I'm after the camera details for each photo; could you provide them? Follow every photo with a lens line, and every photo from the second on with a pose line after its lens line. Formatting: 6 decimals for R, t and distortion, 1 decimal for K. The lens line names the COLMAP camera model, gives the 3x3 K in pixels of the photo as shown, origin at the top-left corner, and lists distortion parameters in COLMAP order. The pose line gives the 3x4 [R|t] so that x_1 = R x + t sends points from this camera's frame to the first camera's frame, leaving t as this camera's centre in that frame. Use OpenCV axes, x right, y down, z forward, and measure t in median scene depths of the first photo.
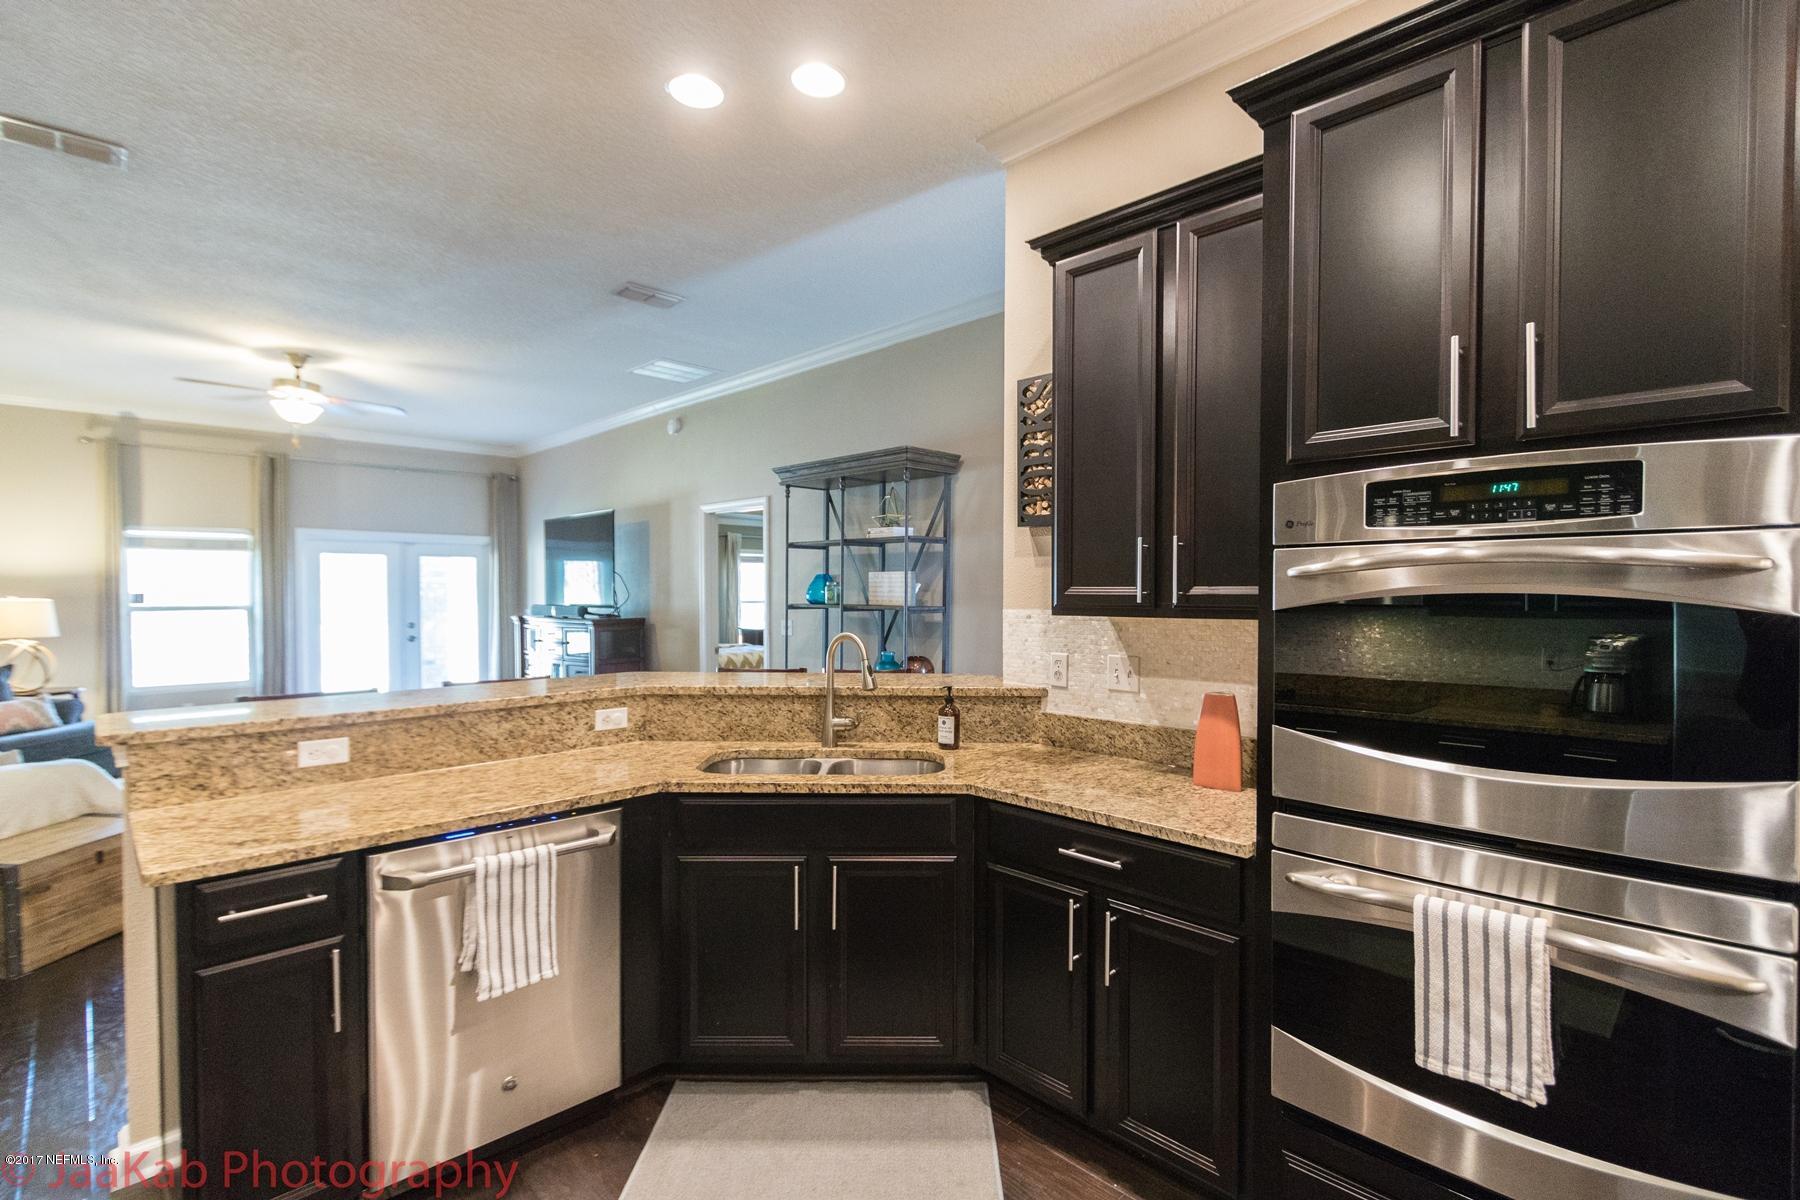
lens RADIAL K [[839.0, 0, 915.8], [0, 839.0, 607.4], [0, 0, 1]] dist [0.001563, 0.000111]
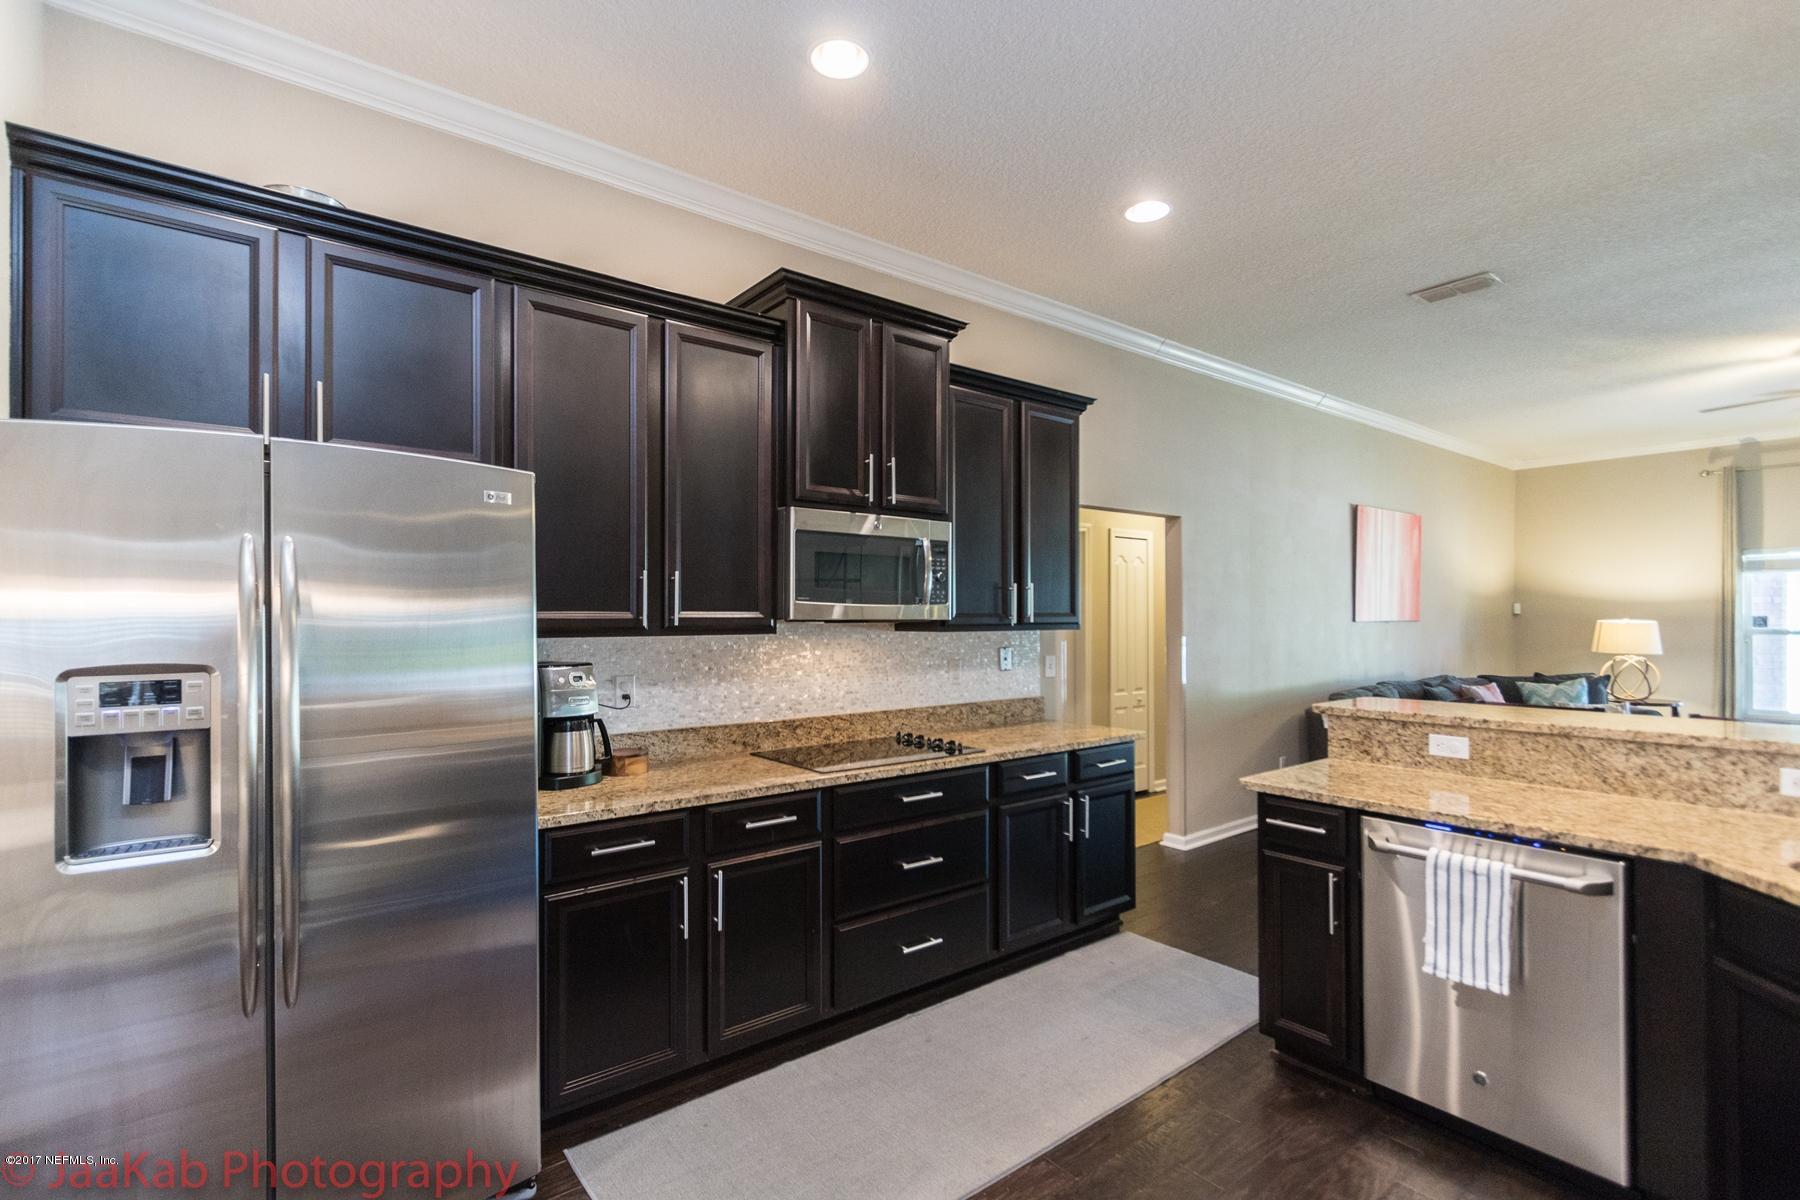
lens RADIAL K [[839.0, 0, 915.8], [0, 839.0, 607.4], [0, 0, 1]] dist [0.001563, 0.000111]
pose [[-0.101513, -0.008044, -0.994802, 0.559853], [-0.019513, 0.999791, -0.006094, -0.006032], [0.994643, 0.018793, -0.101649, 0.336750]]
